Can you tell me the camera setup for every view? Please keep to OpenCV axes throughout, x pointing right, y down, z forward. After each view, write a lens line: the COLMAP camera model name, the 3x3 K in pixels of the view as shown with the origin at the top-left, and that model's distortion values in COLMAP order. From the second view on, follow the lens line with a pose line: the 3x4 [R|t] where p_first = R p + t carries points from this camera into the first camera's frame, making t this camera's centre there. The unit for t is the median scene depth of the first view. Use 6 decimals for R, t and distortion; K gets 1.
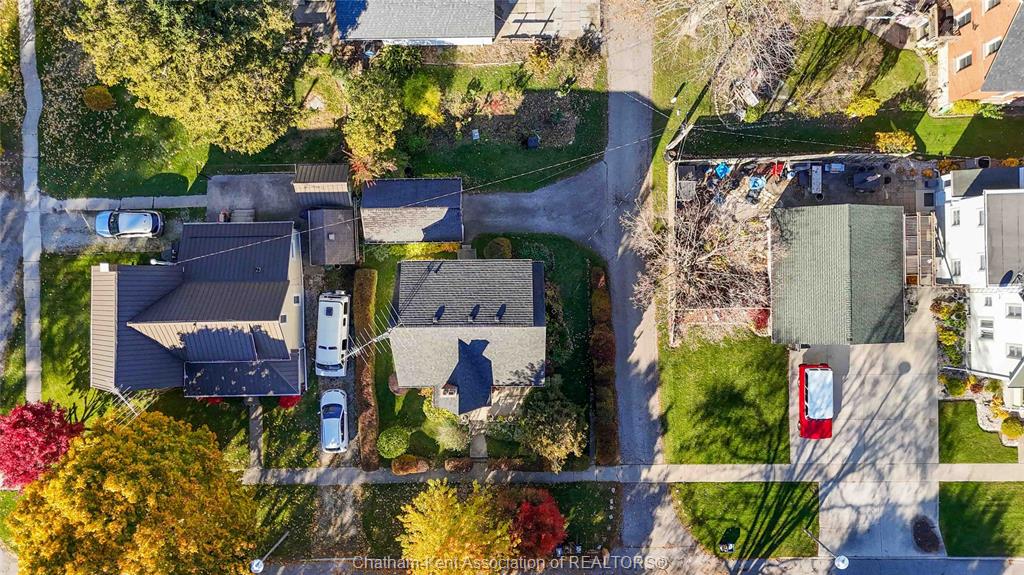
lens RADIAL K [[723.2, 0, 514.2], [0, 723.2, 357.4], [0, 0, 1]] dist [0.027125, 0.004198]
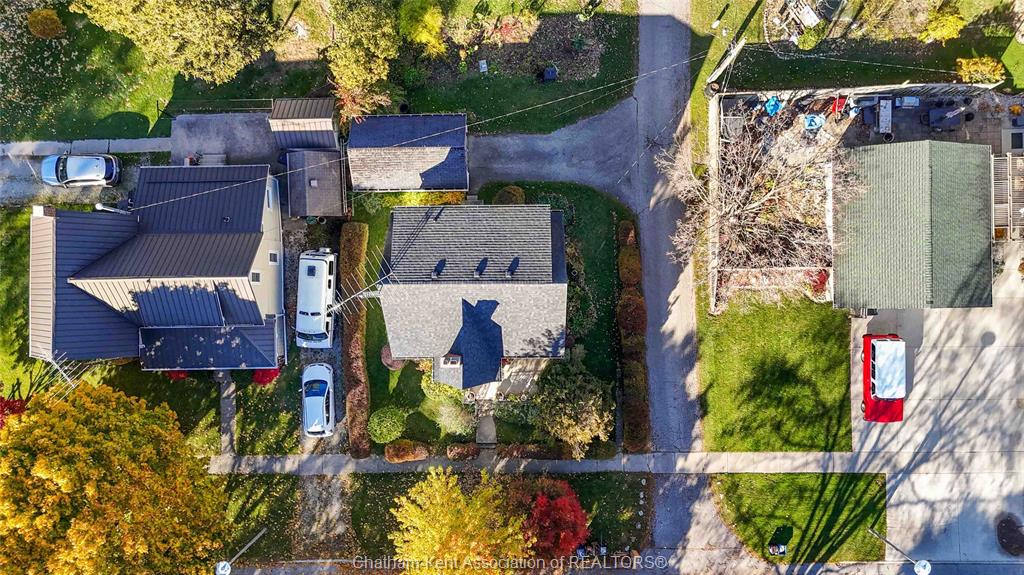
lens RADIAL K [[745.7, 0, 513.5], [0, 745.7, 353.3], [0, 0, 1]] dist [0.031402, -0.011325]
pose [[0.999911, 0.001138, -0.013291, -0.005358], [-0.001111, 0.999997, 0.002053, 0.030088], [0.013293, -0.002038, 0.999910, 0.117279]]
